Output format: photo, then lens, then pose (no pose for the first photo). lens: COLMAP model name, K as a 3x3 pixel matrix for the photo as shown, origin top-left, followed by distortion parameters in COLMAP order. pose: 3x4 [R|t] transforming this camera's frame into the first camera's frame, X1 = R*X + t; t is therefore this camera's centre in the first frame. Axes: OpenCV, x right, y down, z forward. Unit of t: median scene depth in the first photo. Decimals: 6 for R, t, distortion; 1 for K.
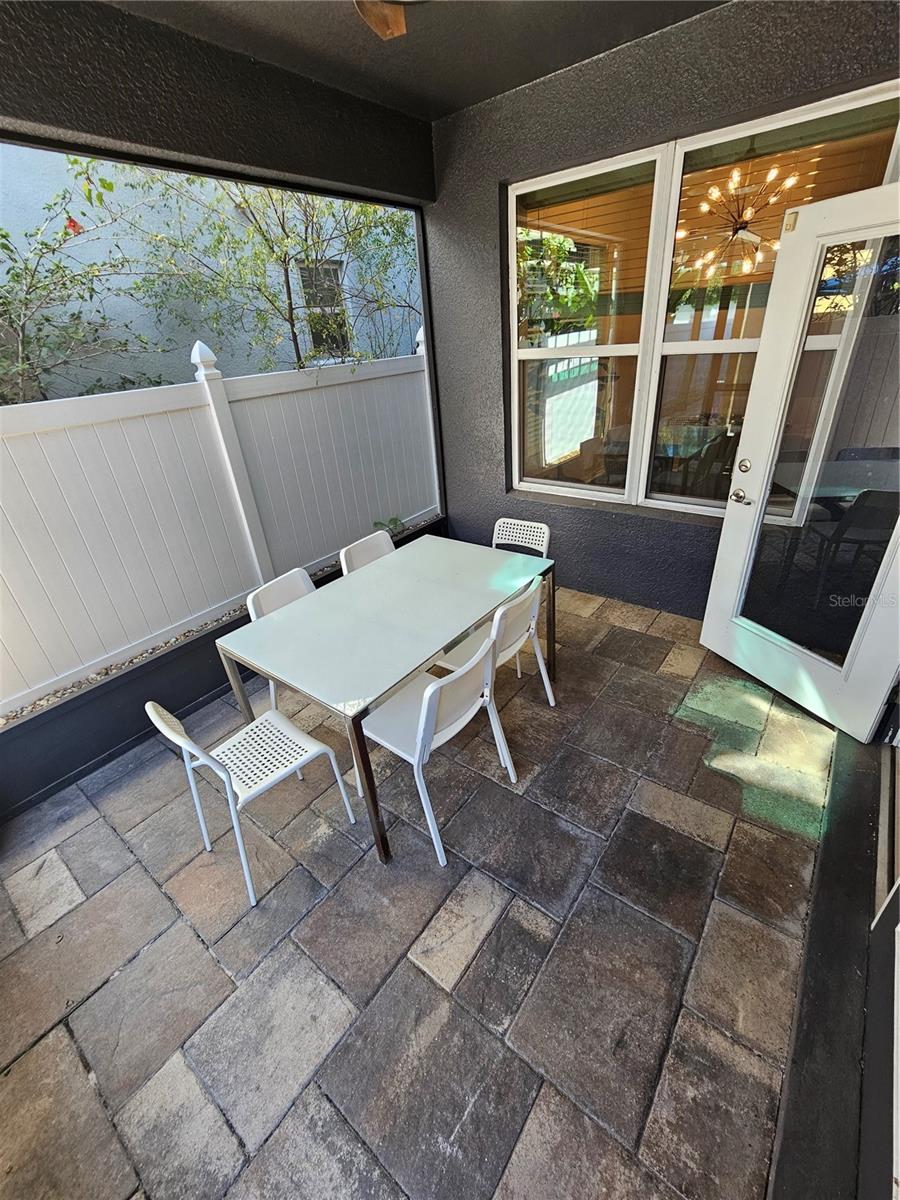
lens RADIAL K [[492.5, 0, 455.4], [0, 492.5, 599.7], [0, 0, 1]] dist [-0.000737, 0.000510]
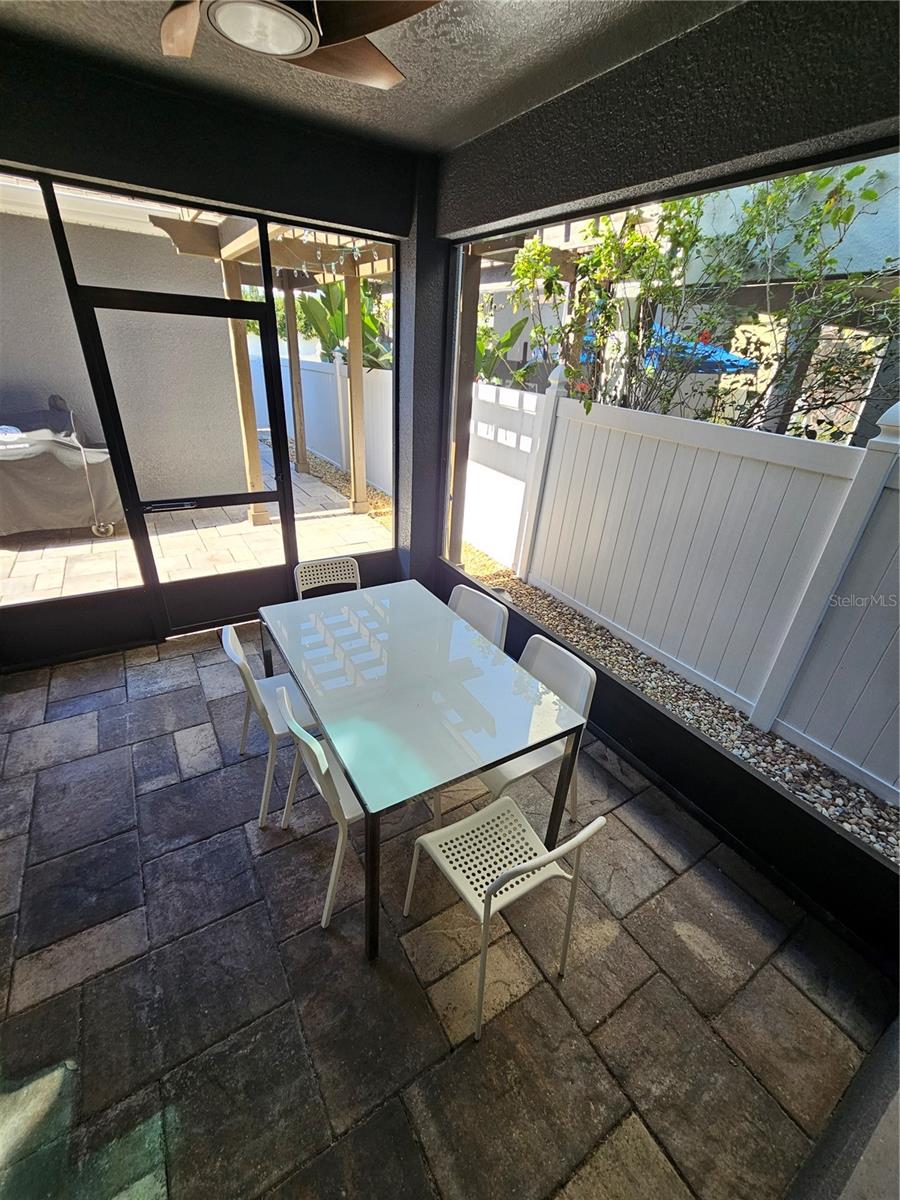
lens RADIAL K [[492.5, 0, 453.6], [0, 492.5, 603.8], [0, 0, 1]] dist [-0.000737, 0.000510]
pose [[-0.347450, 0.479677, -0.805723, 0.663447], [-0.478122, 0.648540, 0.592280, -0.799205], [0.806646, 0.591021, 0.004009, 1.226750]]
